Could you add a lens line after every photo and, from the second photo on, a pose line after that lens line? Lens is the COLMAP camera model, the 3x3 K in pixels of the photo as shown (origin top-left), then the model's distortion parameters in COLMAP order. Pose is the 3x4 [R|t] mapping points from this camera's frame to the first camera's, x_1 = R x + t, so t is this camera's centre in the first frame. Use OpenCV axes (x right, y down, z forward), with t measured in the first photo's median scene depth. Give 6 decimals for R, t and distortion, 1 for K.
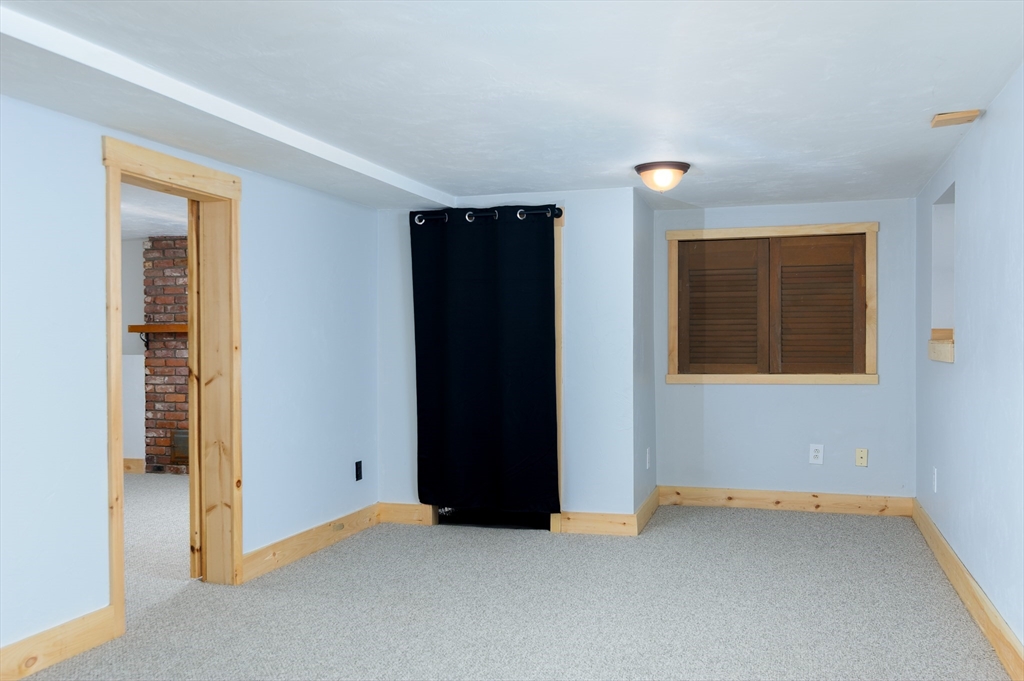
lens RADIAL K [[929.3, 0, 512.0], [0, 929.3, 340.5], [0, 0, 1]] dist [-0.003562, -0.001939]
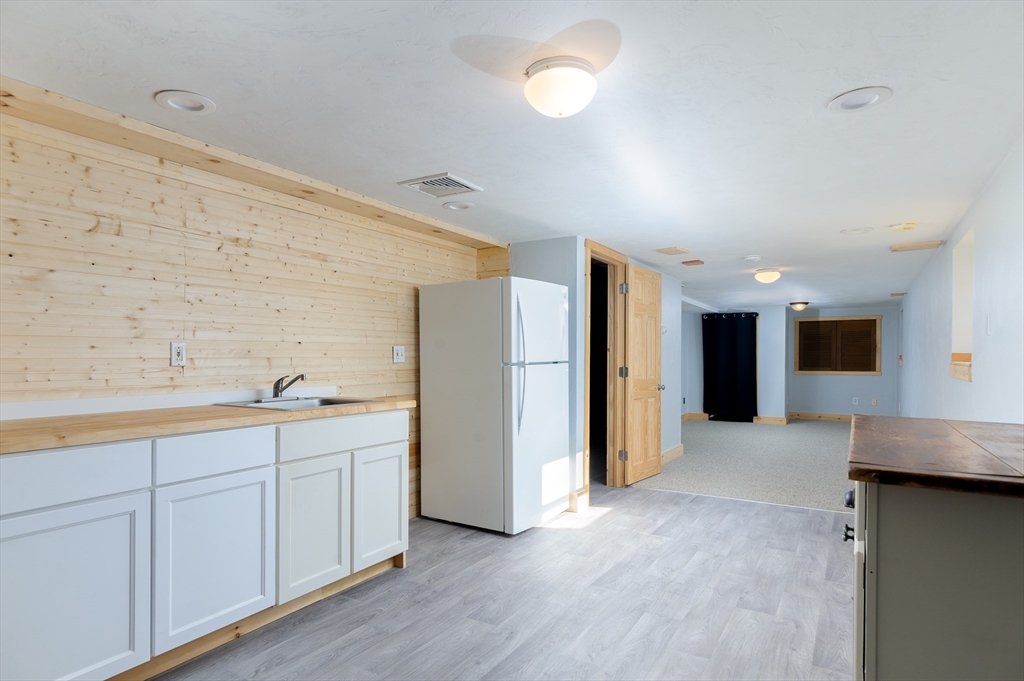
lens RADIAL K [[564.8, 0, 510.4], [0, 564.8, 354.4], [0, 0, 1]] dist [0.001739, 0.000248]
pose [[0.968641, 0.008408, -0.248322, -0.245043], [-0.009411, 0.999952, -0.002852, 0.000912], [0.248286, 0.005099, 0.968673, -0.869983]]
